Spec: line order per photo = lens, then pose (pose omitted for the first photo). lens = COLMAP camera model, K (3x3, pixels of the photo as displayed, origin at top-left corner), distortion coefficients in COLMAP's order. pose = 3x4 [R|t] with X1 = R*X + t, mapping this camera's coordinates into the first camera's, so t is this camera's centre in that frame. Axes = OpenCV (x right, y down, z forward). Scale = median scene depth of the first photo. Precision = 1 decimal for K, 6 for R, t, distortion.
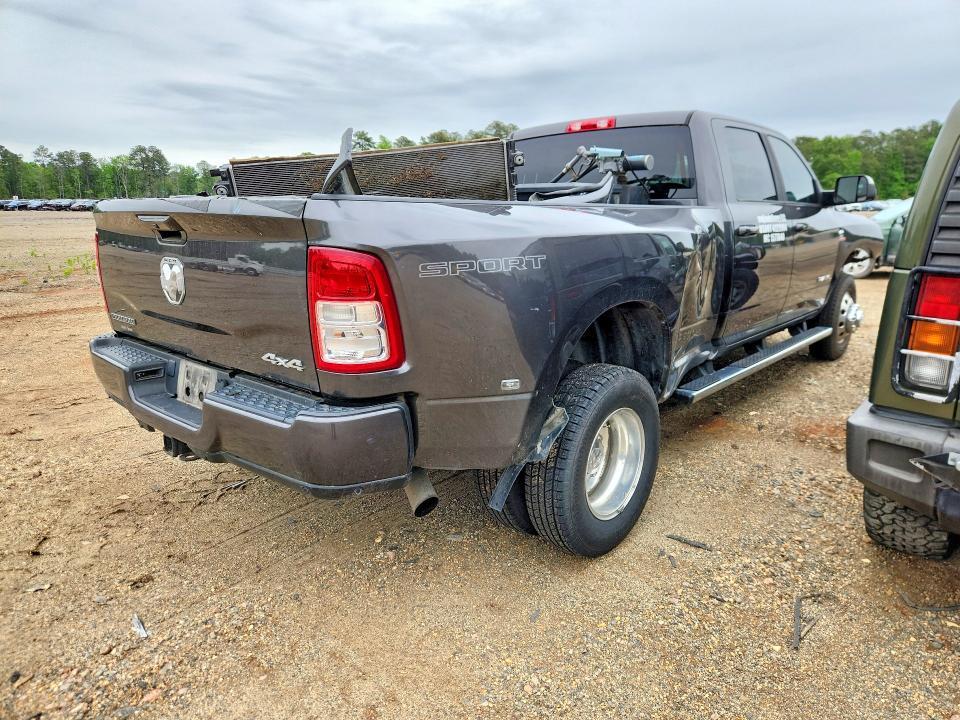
lens RADIAL K [[661.1, 0, 480.0], [0, 661.1, 360.0], [0, 0, 1]] dist [0.128016, -0.134822]
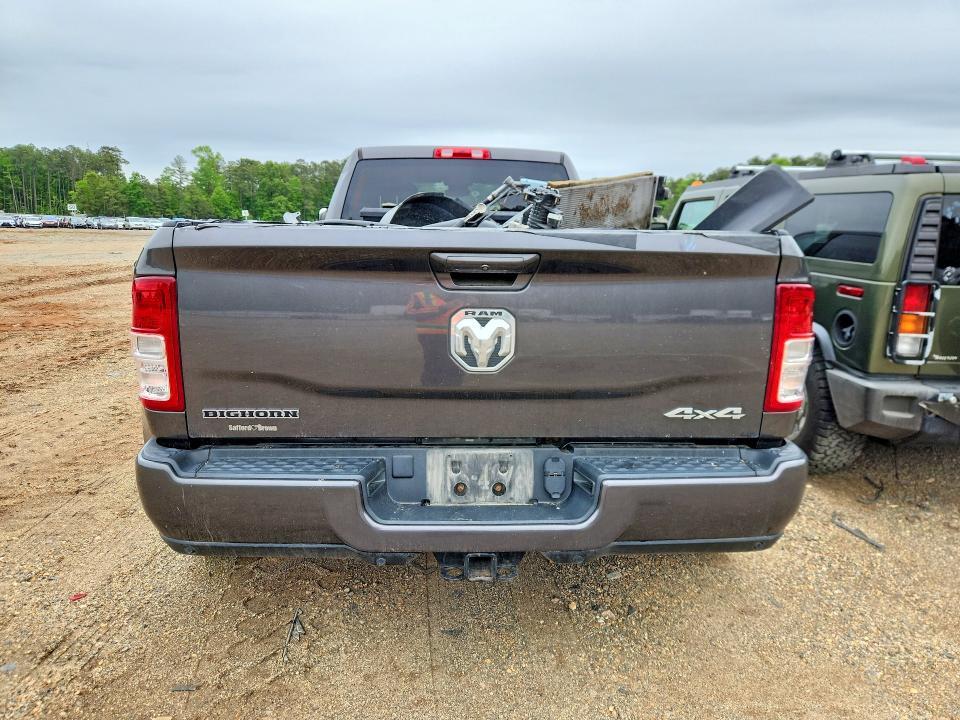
lens RADIAL K [[661.1, 0, 480.0], [0, 661.1, 360.0], [0, 0, 1]] dist [0.128016, -0.134822]
pose [[0.702254, -0.122937, 0.701232, -0.637091], [0.138630, 0.989737, 0.034685, -0.079876], [-0.698299, 0.072854, 0.712089, 0.318534]]
